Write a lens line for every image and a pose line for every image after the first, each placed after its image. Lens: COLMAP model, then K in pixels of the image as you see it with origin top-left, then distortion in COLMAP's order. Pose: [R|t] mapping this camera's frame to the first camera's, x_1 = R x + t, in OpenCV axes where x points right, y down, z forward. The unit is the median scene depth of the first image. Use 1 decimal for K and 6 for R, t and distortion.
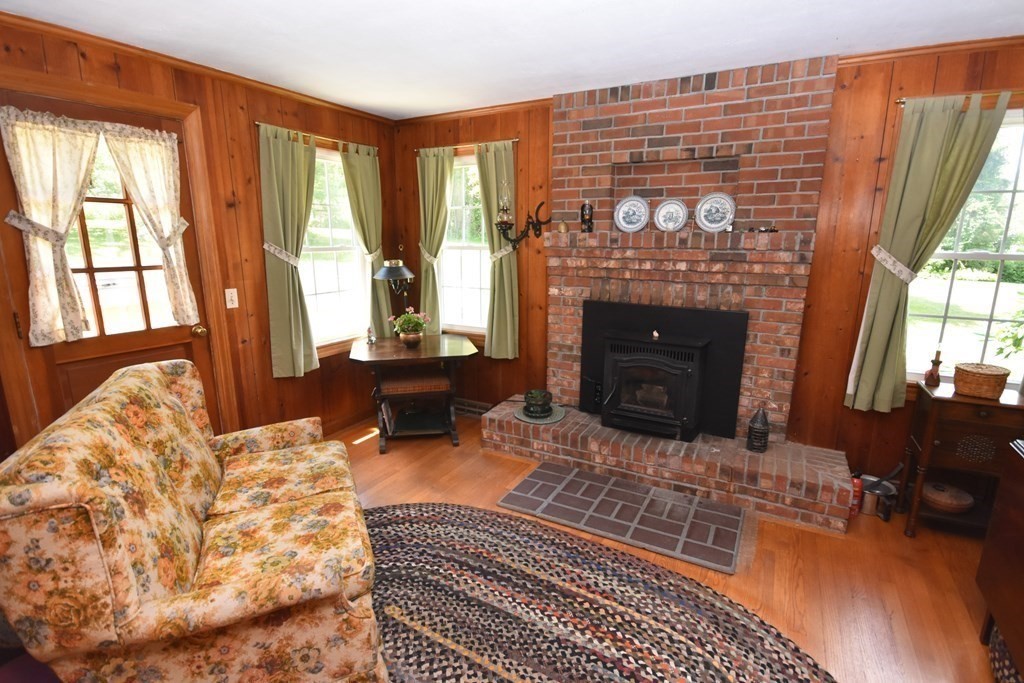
lens RADIAL K [[480.7, 0, 514.9], [0, 480.7, 346.0], [0, 0, 1]] dist [-0.001245, -0.003702]
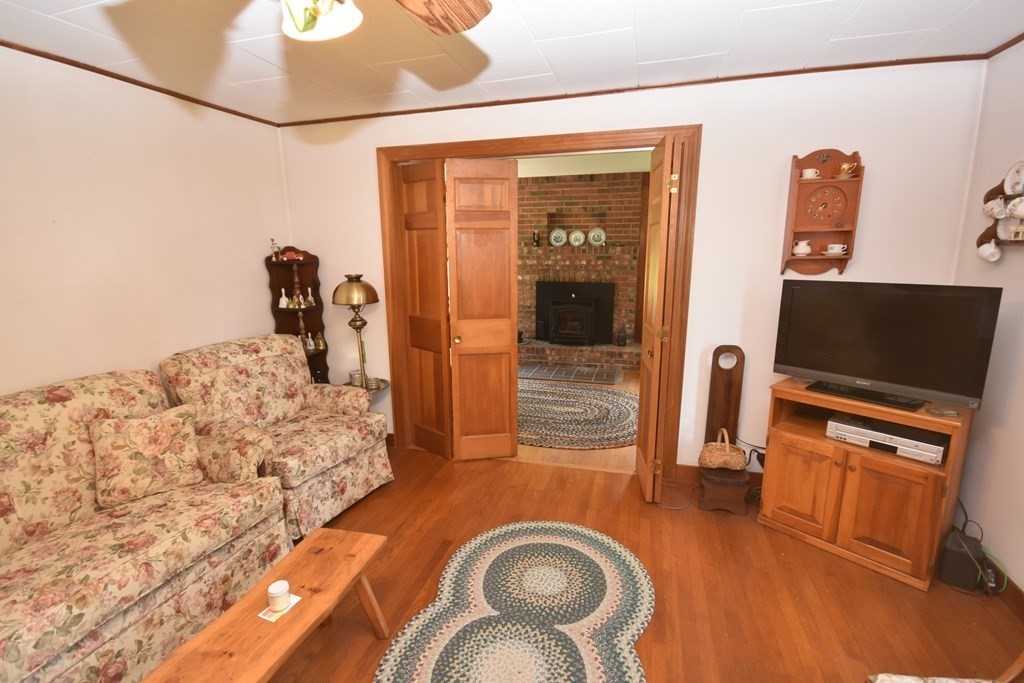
lens RADIAL K [[480.7, 0, 509.3], [0, 480.7, 344.5], [0, 0, 1]] dist [-0.001245, -0.003702]
pose [[0.978177, -0.056950, 0.199818, -0.408104], [0.059042, 0.998245, -0.004524, 0.180150], [-0.199210, 0.016223, 0.979823, -0.979000]]
